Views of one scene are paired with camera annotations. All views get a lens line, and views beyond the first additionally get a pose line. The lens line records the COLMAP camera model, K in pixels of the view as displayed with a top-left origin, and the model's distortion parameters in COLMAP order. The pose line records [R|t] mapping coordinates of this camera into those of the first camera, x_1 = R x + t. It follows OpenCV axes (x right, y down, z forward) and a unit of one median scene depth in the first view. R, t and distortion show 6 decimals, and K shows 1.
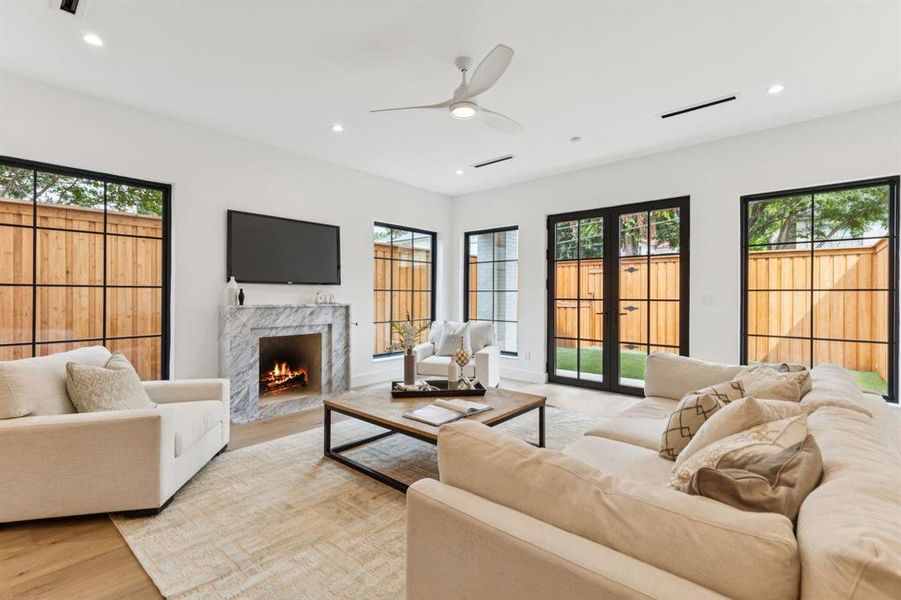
lens RADIAL K [[400.9, 0, 450.1], [0, 400.9, 295.9], [0, 0, 1]] dist [0.001501, 0.000022]
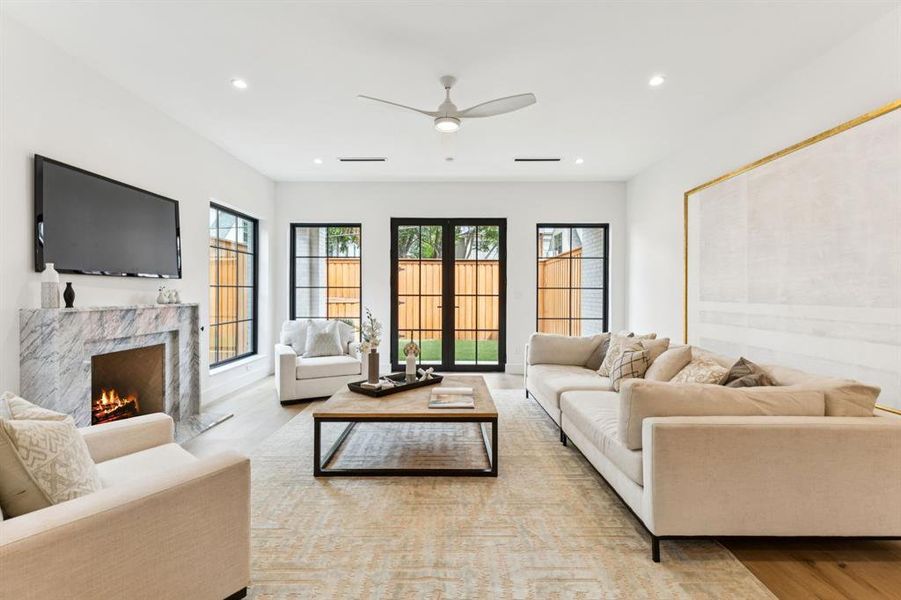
lens RADIAL K [[400.9, 0, 450.1], [0, 400.9, 295.9], [0, 0, 1]] dist [0.001501, 0.000022]
pose [[0.756195, -0.007945, 0.654298, -0.402716], [0.000500, 0.999933, 0.011564, -0.002941], [-0.654346, -0.008417, 0.756149, 0.090798]]
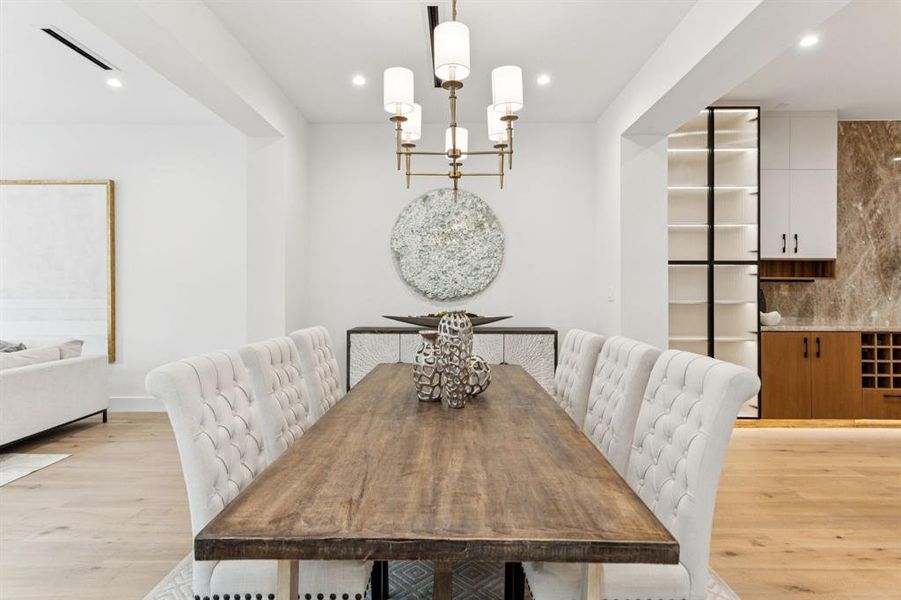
lens RADIAL K [[482.7, 0, 448.8], [0, 482.7, 293.3], [0, 0, 1]] dist [0.001787, 0.000332]
pose [[-0.651179, -0.007876, 0.758884, -0.944606], [-0.002519, 0.999963, 0.008217, -0.003698], [-0.758920, 0.003439, -0.651174, 0.182187]]
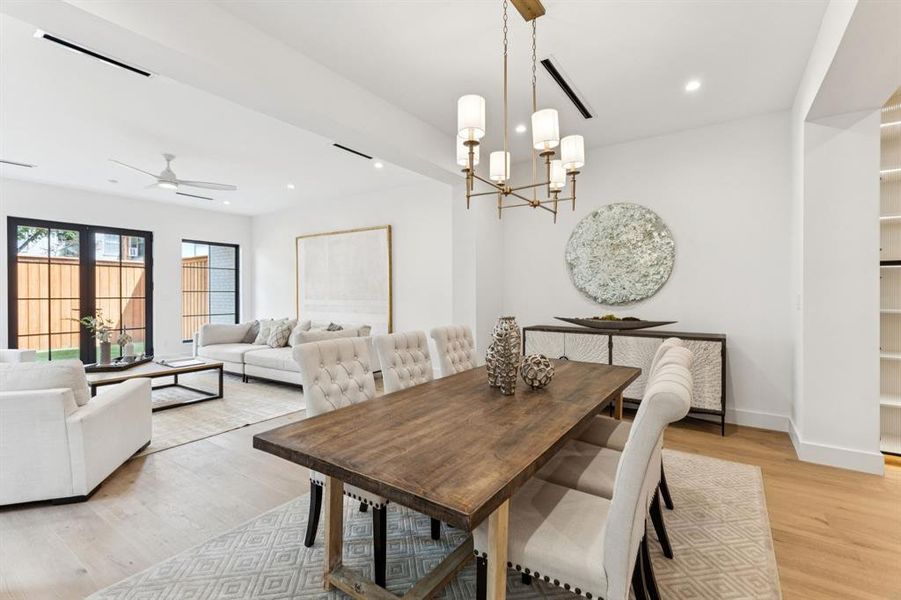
lens RADIAL K [[400.9, 0, 450.1], [0, 400.9, 295.9], [0, 0, 1]] dist [0.001501, 0.000022]
pose [[-0.124133, -0.011715, 0.992196, -1.049281], [0.001087, 0.999928, 0.011942, -0.012797], [-0.992265, 0.002561, -0.124111, 0.025601]]
